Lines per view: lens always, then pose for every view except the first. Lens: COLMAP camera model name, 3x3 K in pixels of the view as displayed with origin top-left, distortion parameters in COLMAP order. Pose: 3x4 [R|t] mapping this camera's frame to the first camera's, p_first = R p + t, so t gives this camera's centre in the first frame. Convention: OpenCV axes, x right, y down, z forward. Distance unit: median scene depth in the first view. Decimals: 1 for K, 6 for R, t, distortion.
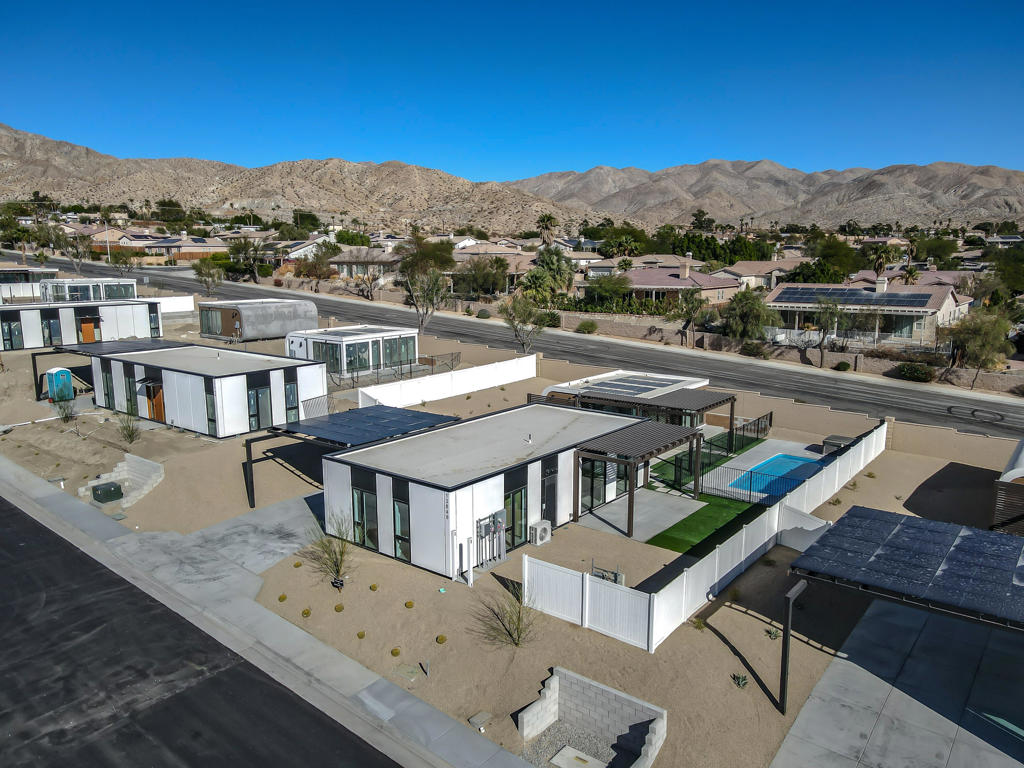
lens RADIAL K [[751.3, 0, 507.8], [0, 751.3, 384.9], [0, 0, 1]] dist [0.007530, 0.012896]
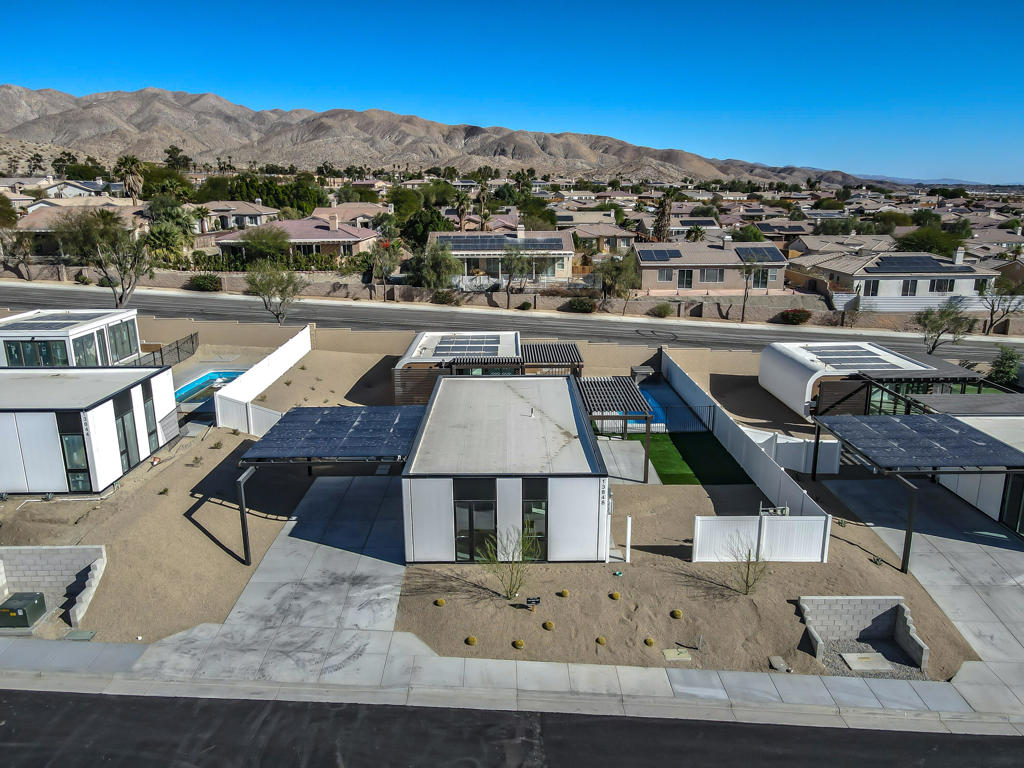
lens RADIAL K [[751.3, 0, 509.5], [0, 751.3, 385.6], [0, 0, 1]] dist [0.007530, 0.012896]
pose [[0.777560, -0.158376, 0.608538, -0.272109], [0.110532, 0.987118, 0.115672, -0.037620], [-0.619018, -0.022679, 0.785049, 0.108411]]
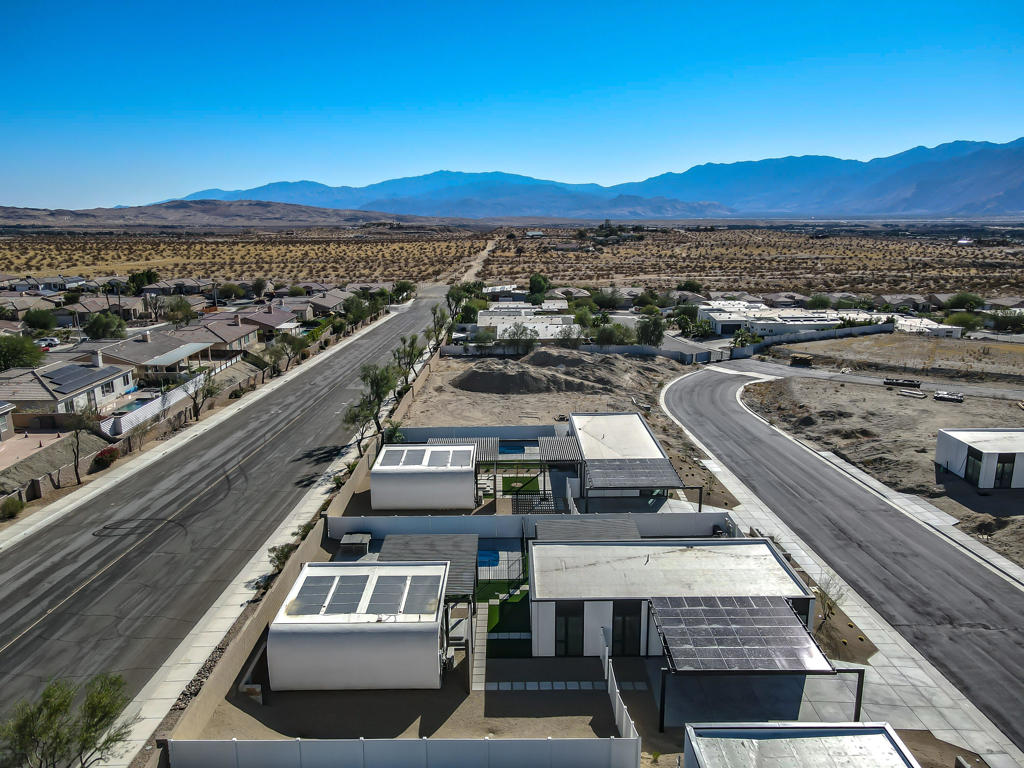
lens RADIAL K [[751.3, 0, 509.8], [0, 751.3, 383.1], [0, 0, 1]] dist [0.007530, 0.012896]
pose [[-0.628187, -0.169038, 0.759478, -0.344423], [0.145643, 0.933315, 0.328195, -0.305229], [-0.764310, 0.316781, -0.561677, 0.828791]]
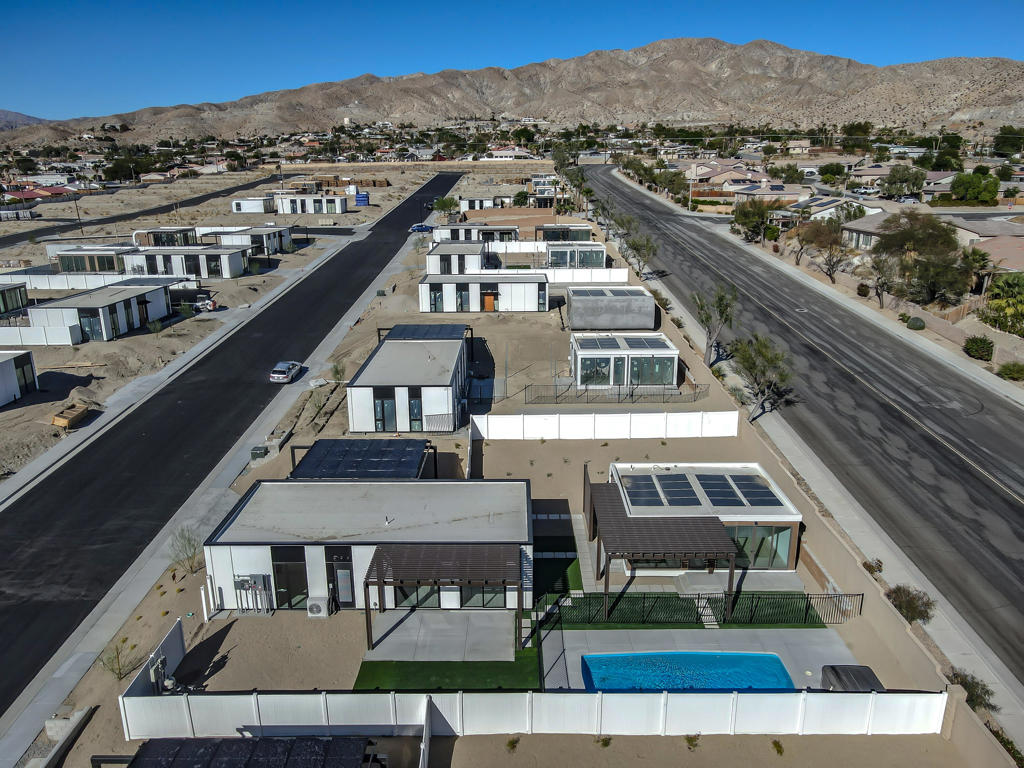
lens RADIAL K [[751.3, 0, 511.2], [0, 751.3, 389.2], [0, 0, 1]] dist [0.007530, 0.012896]
pose [[0.621615, 0.219826, -0.751845, 0.406963], [-0.130161, 0.975459, 0.177592, -0.145393], [0.772433, -0.012533, 0.634972, 0.213738]]
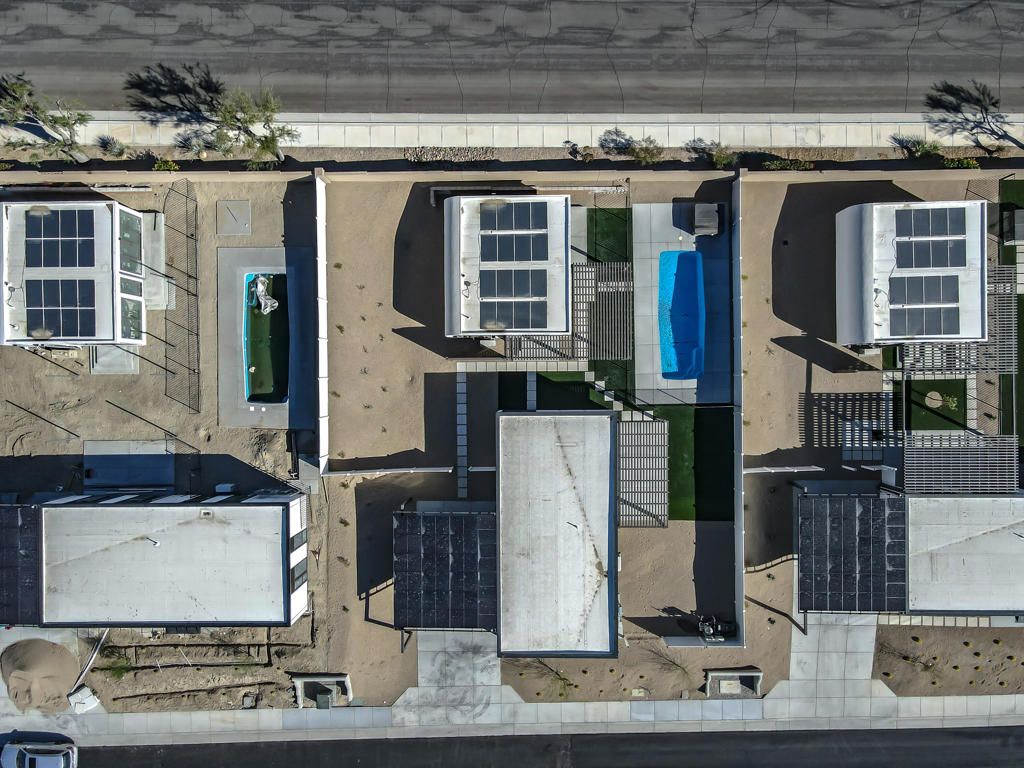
lens RADIAL K [[751.3, 0, 513.5], [0, 751.3, 385.9], [0, 0, 1]] dist [0.007530, 0.012896]
pose [[0.775691, -0.630607, -0.025291, 0.060832], [0.135911, 0.127779, 0.982446, -0.583547], [-0.616305, -0.765512, 0.184823, 0.463981]]
